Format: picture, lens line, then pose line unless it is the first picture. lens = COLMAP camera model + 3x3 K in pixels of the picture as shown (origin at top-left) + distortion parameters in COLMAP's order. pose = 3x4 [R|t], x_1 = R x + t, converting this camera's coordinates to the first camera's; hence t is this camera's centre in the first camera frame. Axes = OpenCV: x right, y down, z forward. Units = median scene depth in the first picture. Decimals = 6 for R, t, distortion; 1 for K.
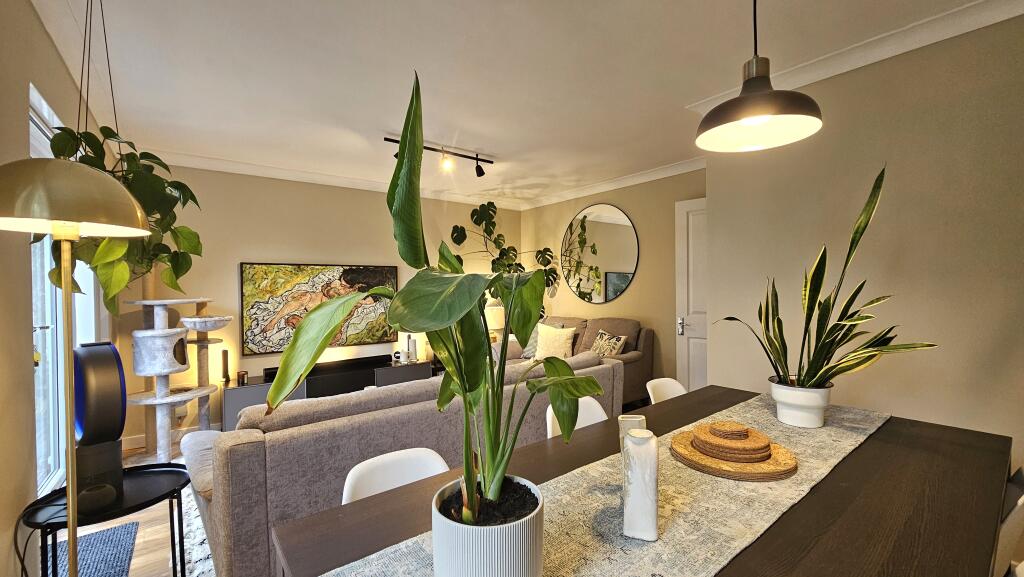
lens RADIAL K [[417.8, 0, 510.3], [0, 417.8, 291.0], [0, 0, 1]] dist [-0.001155, -0.001202]
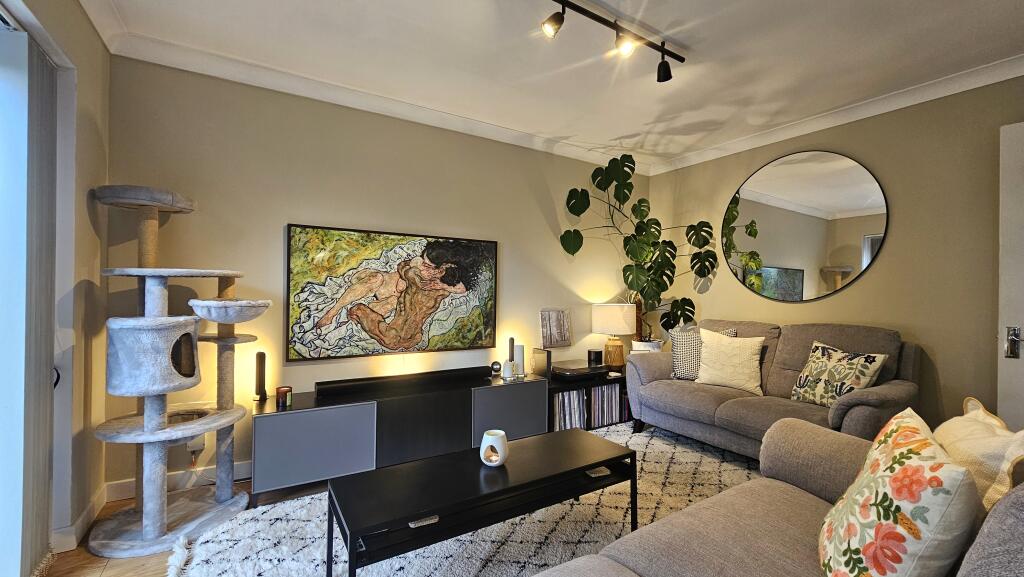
lens RADIAL K [[417.8, 0, 510.3], [0, 417.8, 291.0], [0, 0, 1]] dist [-0.001155, -0.001202]
pose [[0.994279, 0.026037, -0.103589, -0.202882], [-0.026771, 0.999625, -0.005708, 0.033513], [0.103401, 0.008448, 0.994604, 0.345227]]
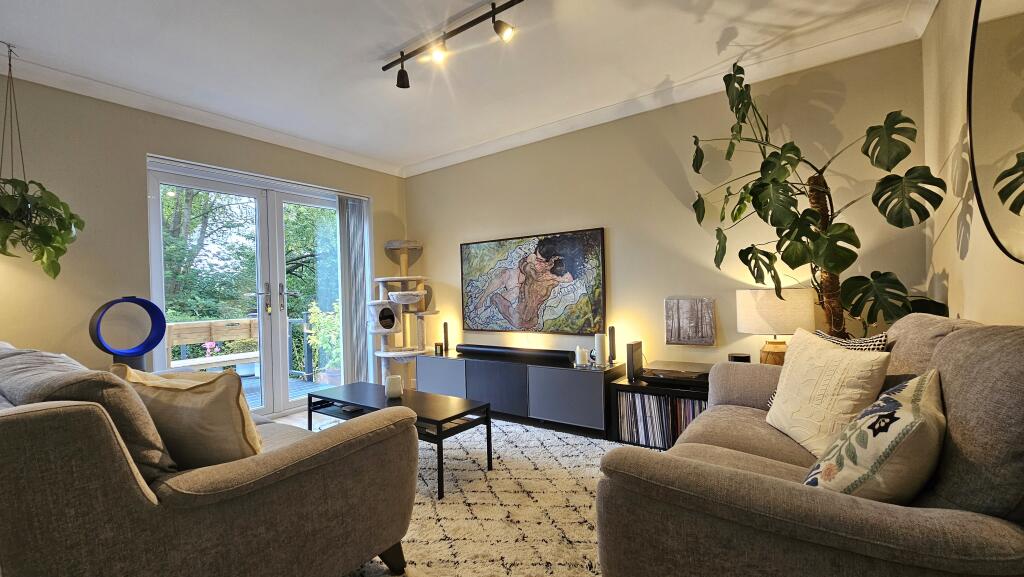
lens RADIAL K [[417.8, 0, 510.3], [0, 417.8, 291.0], [0, 0, 1]] dist [-0.001155, -0.001202]
pose [[0.289732, 0.005530, -0.957092, 0.411476], [0.017040, 0.999795, 0.010935, 0.042455], [0.956956, -0.019477, 0.289578, 0.766125]]
